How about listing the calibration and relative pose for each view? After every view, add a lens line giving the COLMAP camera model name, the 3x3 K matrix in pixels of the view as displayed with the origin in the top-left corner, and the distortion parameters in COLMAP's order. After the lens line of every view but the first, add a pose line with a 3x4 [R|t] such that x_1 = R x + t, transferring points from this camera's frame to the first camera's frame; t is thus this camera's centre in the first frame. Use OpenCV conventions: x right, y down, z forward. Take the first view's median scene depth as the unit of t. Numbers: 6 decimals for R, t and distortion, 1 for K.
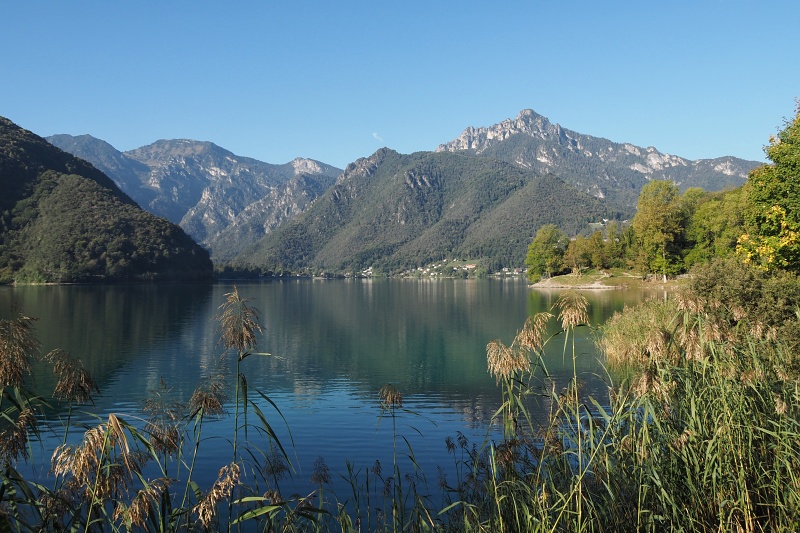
lens RADIAL K [[651.7, 0, 400.0], [0, 651.7, 266.5], [0, 0, 1]] dist [-0.036623, 0.004399]
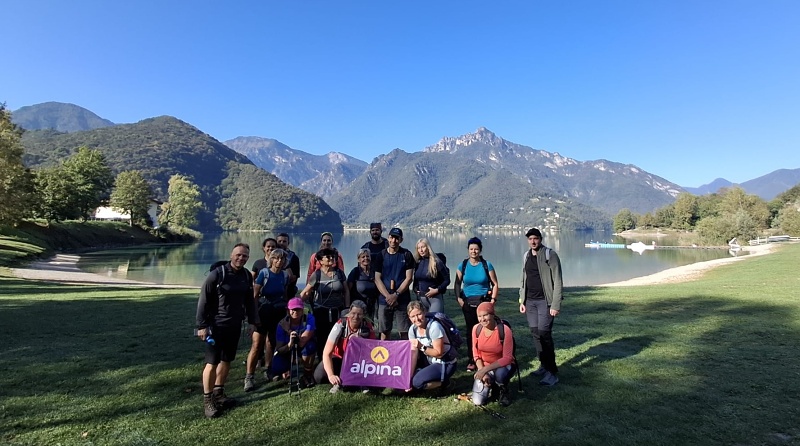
lens RADIAL K [[414.9, 0, 432.2], [0, 414.9, 221.3], [0, 0, 1]] dist [0.019289, -0.000164]
pose [[0.994826, 0.014842, 0.100499, -0.039379], [-0.014447, 0.999885, -0.004660, -0.000030], [-0.100556, 0.003184, 0.994926, -0.026065]]
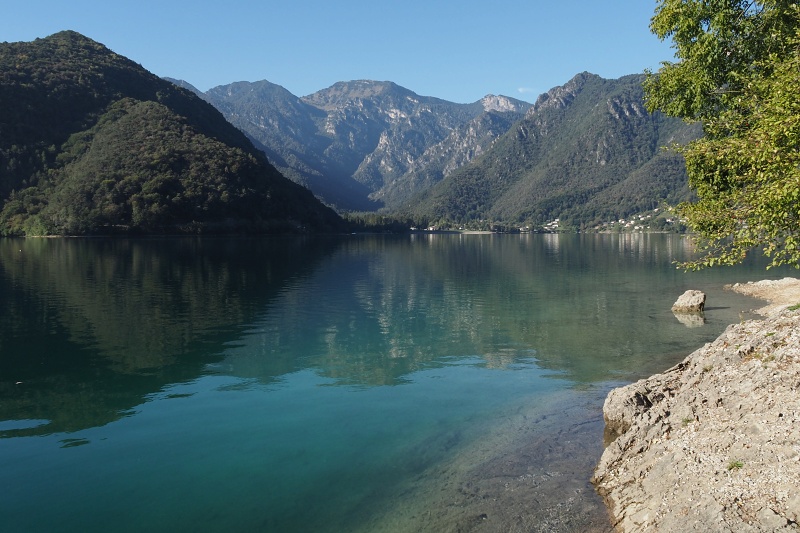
lens RADIAL K [[725.3, 0, 380.9], [0, 725.3, 245.4], [0, 0, 1]] dist [-0.041469, 0.001533]
pose [[0.952090, 0.011178, -0.305615, 0.012107], [-0.000396, 0.999376, 0.035317, 0.001366], [0.305819, -0.033504, 0.951500, 0.061285]]
